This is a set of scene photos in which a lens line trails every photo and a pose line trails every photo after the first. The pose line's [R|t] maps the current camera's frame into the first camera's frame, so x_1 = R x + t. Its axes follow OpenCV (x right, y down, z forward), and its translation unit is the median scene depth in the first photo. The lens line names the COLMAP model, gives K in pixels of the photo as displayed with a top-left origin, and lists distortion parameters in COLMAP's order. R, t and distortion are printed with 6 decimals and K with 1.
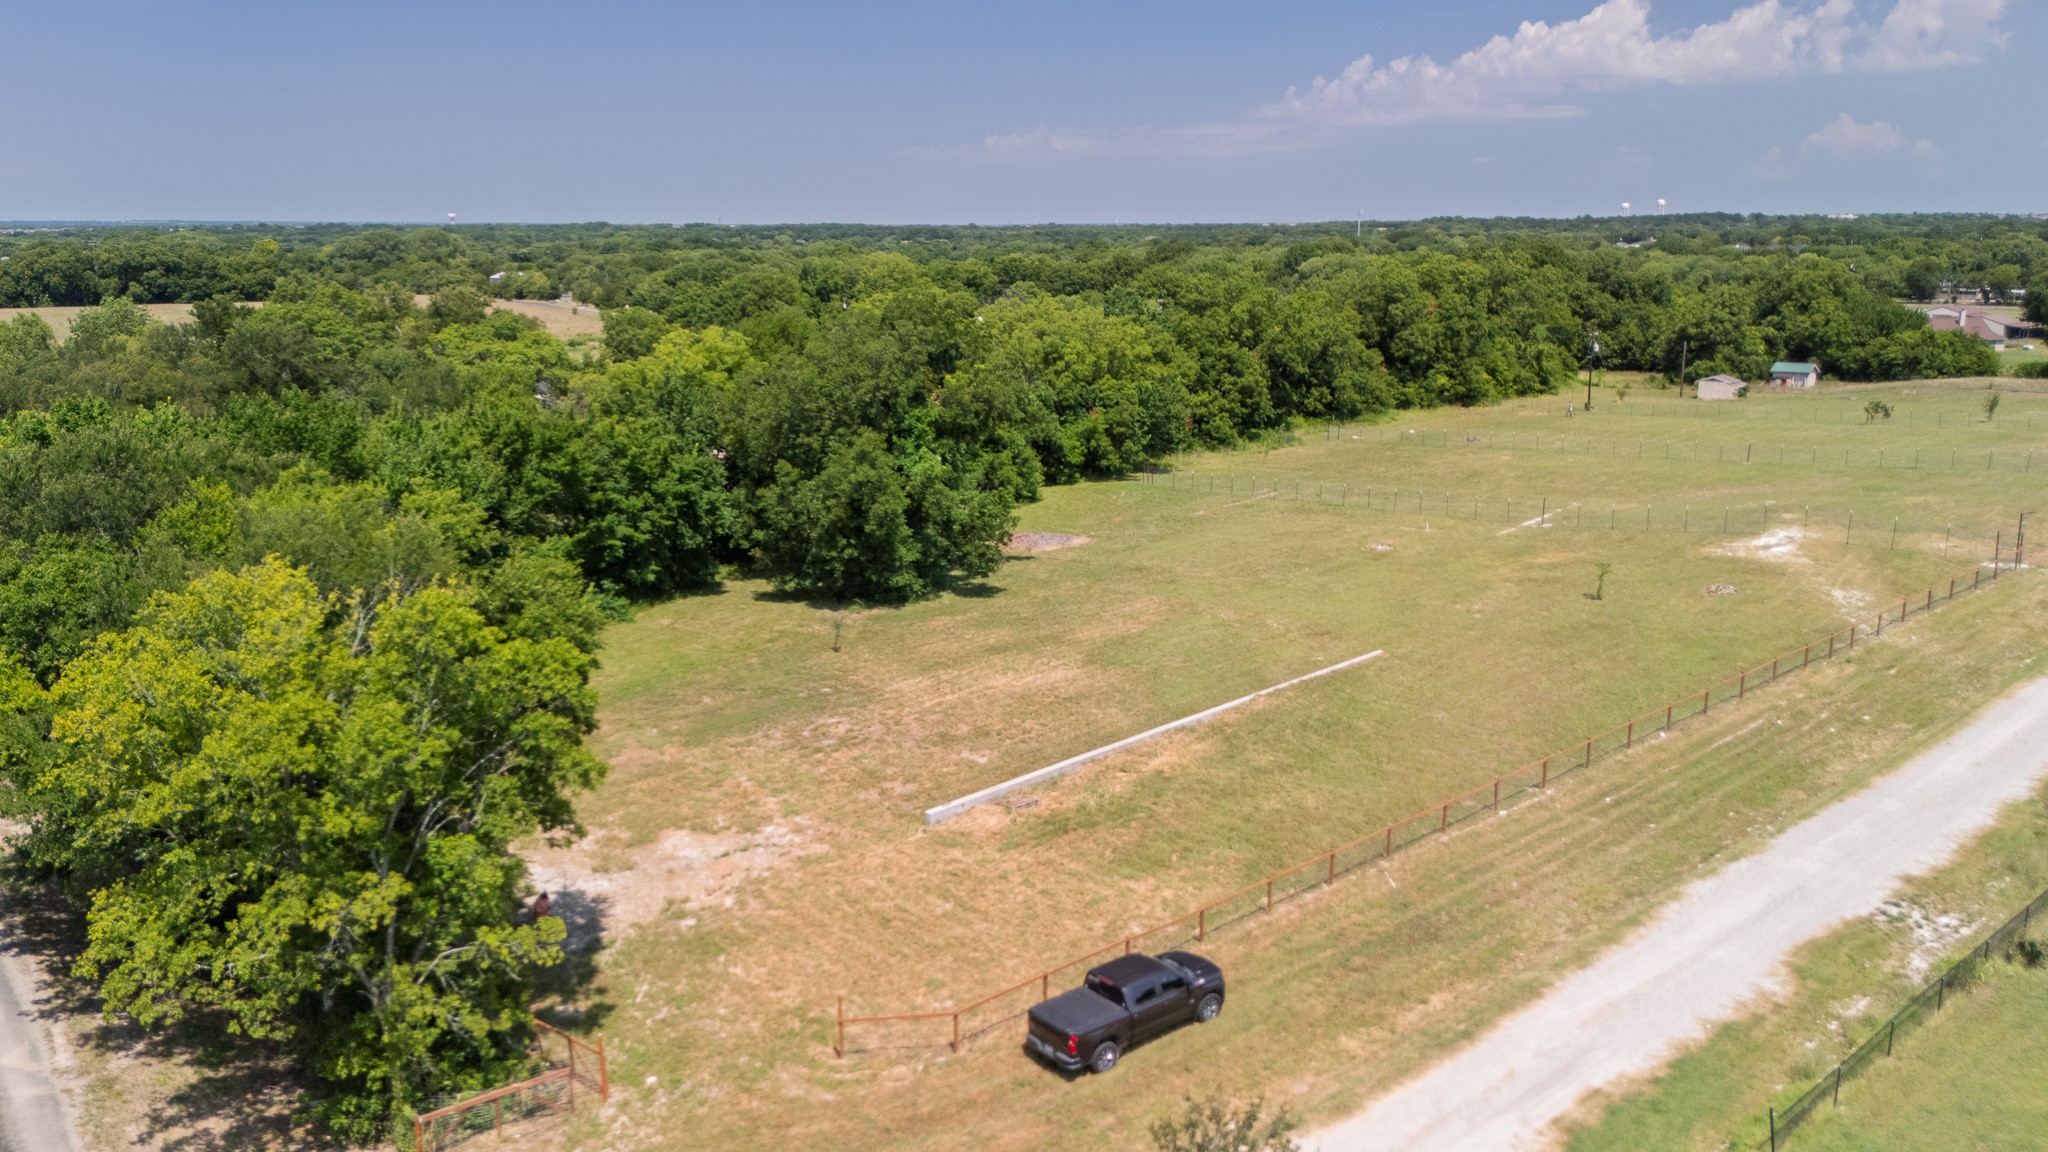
lens RADIAL K [[1499.0, 0, 1019.5], [0, 1499.0, 538.9], [0, 0, 1]] dist [0.086886, -0.094562]
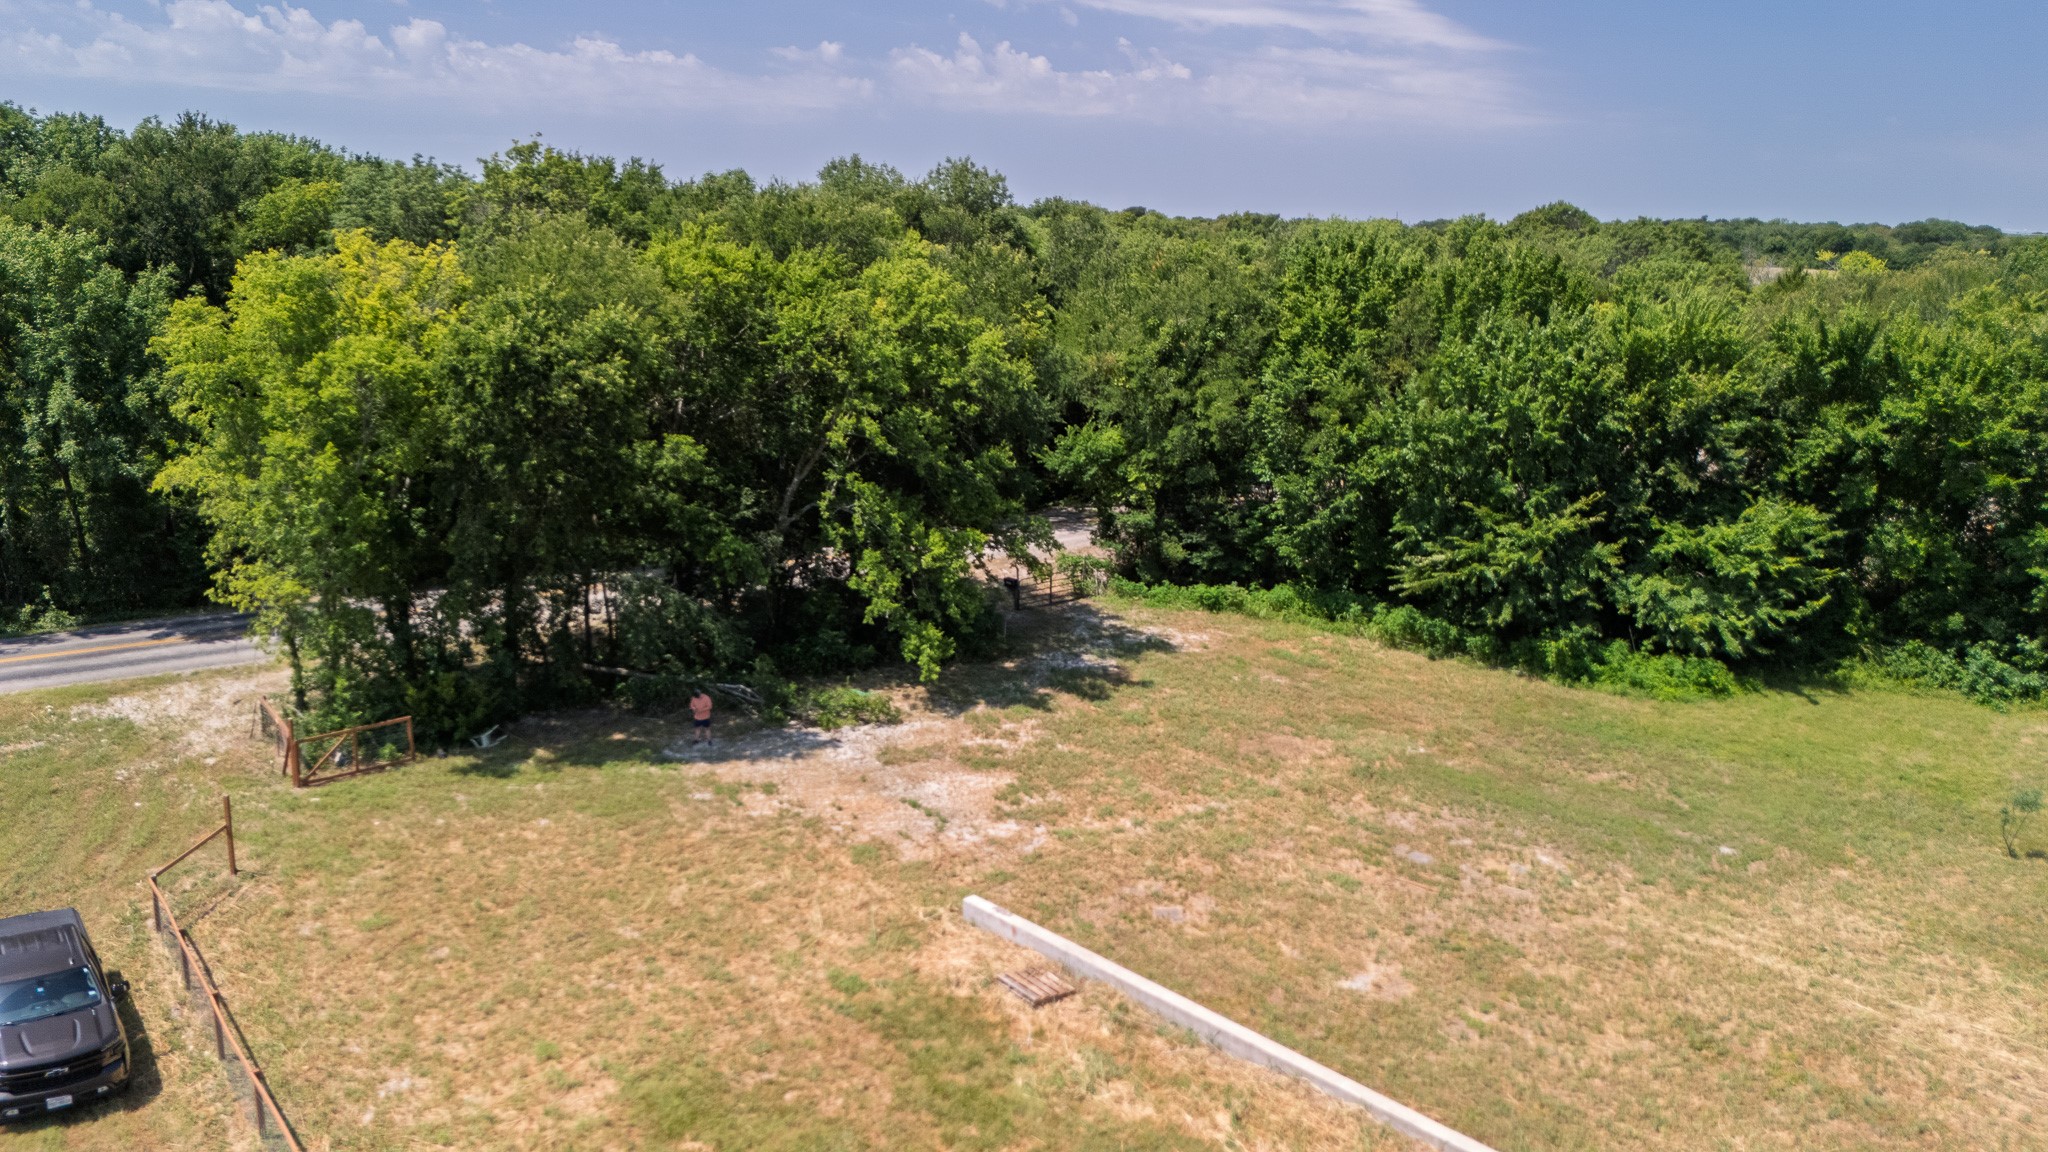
lens RADIAL K [[1499.0, 0, 1036.1], [0, 1499.0, 586.1], [0, 0, 1]] dist [0.086886, -0.094562]
pose [[-0.009058, 0.236719, -0.971536, 0.156948], [-0.218204, 0.947694, 0.232945, -0.023658], [0.975861, 0.214103, 0.043069, 0.325118]]
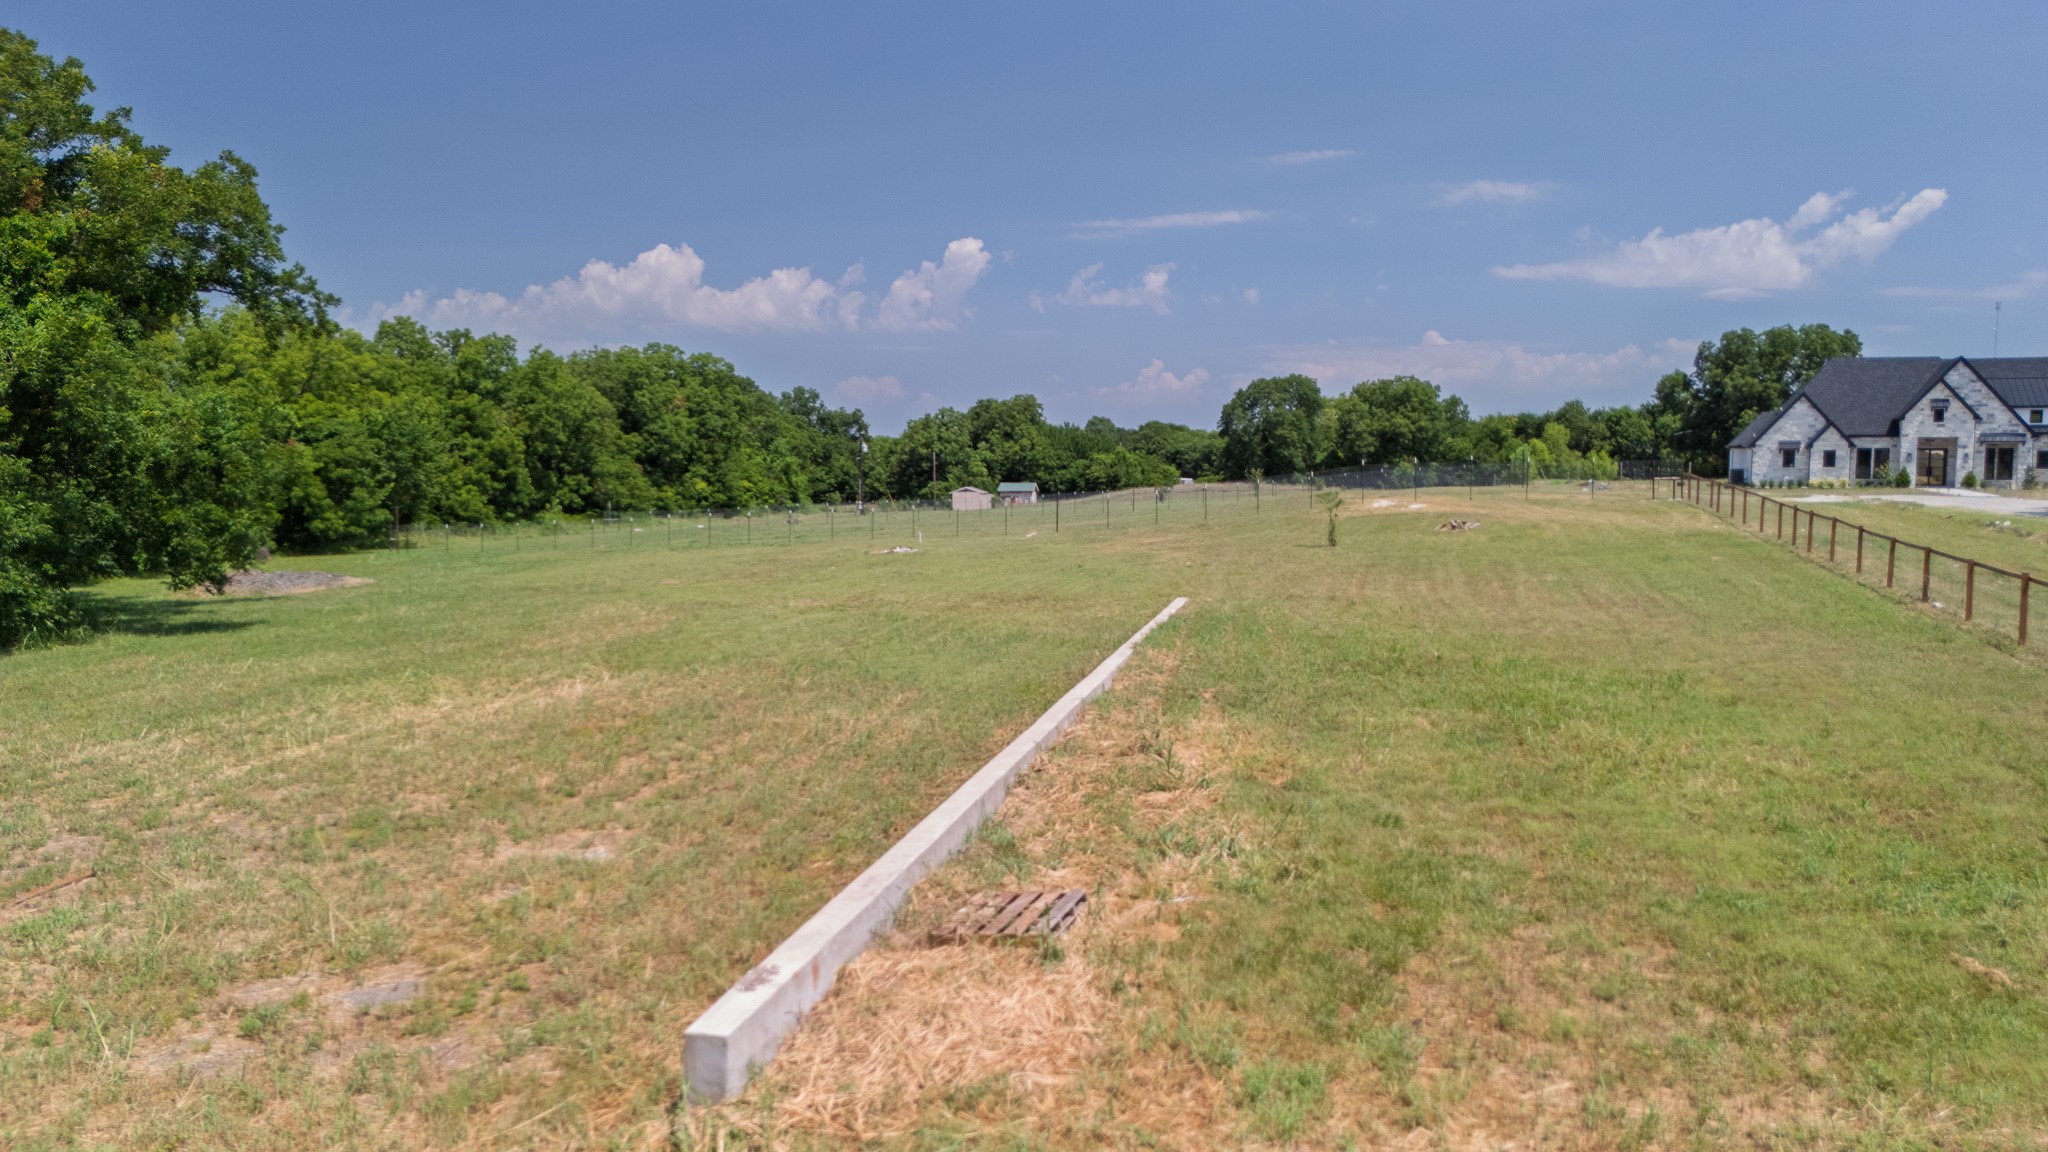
lens RADIAL K [[1499.0, 0, 1027.0], [0, 1499.0, 567.2], [0, 0, 1]] dist [0.086886, -0.094562]
pose [[0.831089, -0.031285, 0.555259, -0.041909], [0.102800, 0.989853, -0.098095, 0.049714], [-0.546556, 0.138606, 0.825872, 0.275393]]
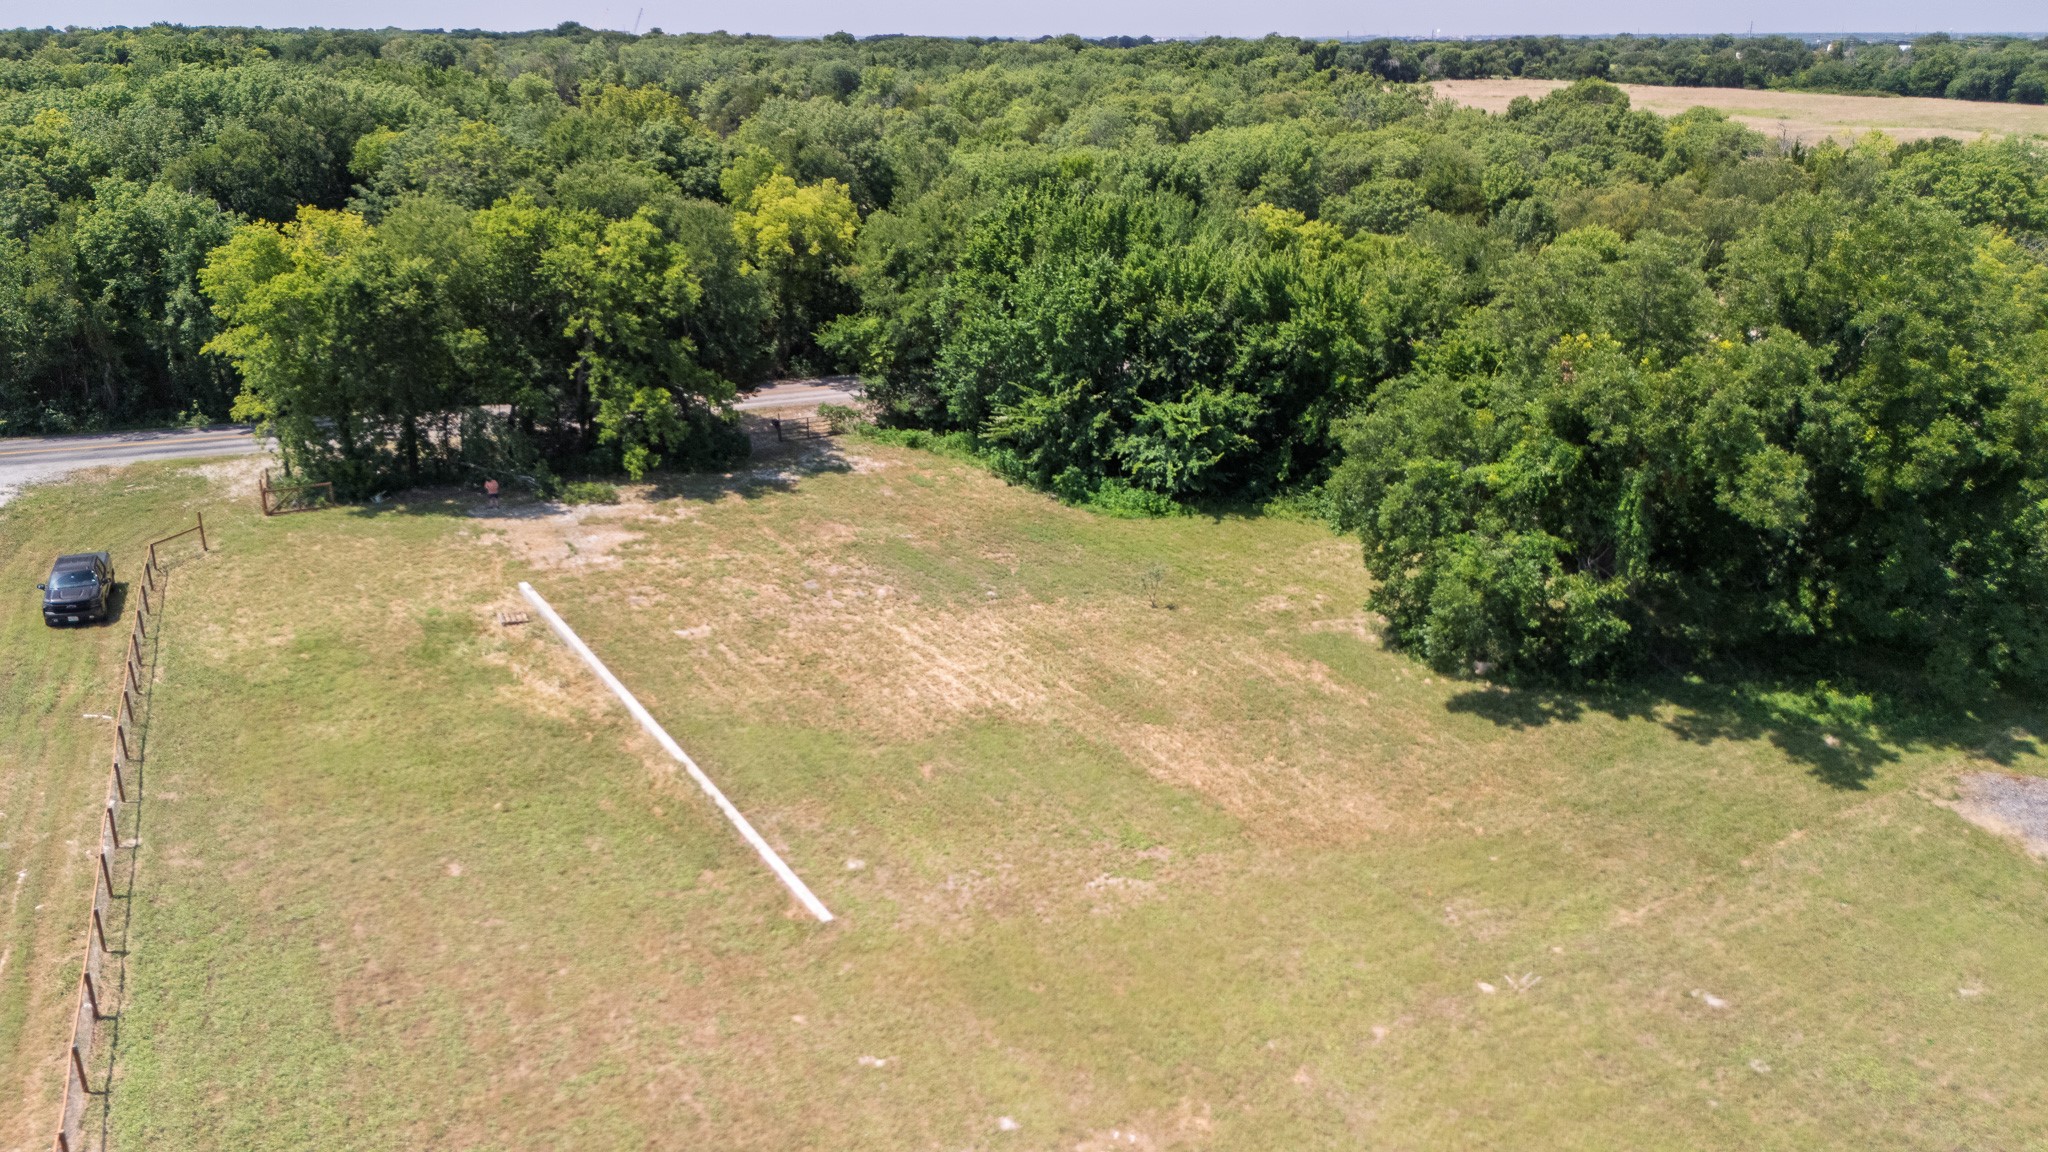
lens RADIAL K [[1499.0, 0, 1030.6], [0, 1499.0, 589.5], [0, 0, 1]] dist [0.086886, -0.094562]
pose [[-0.218433, 0.339140, -0.915025, 0.301508], [-0.201673, 0.901737, 0.382358, -0.109714], [0.954785, 0.268055, -0.128574, 0.505810]]
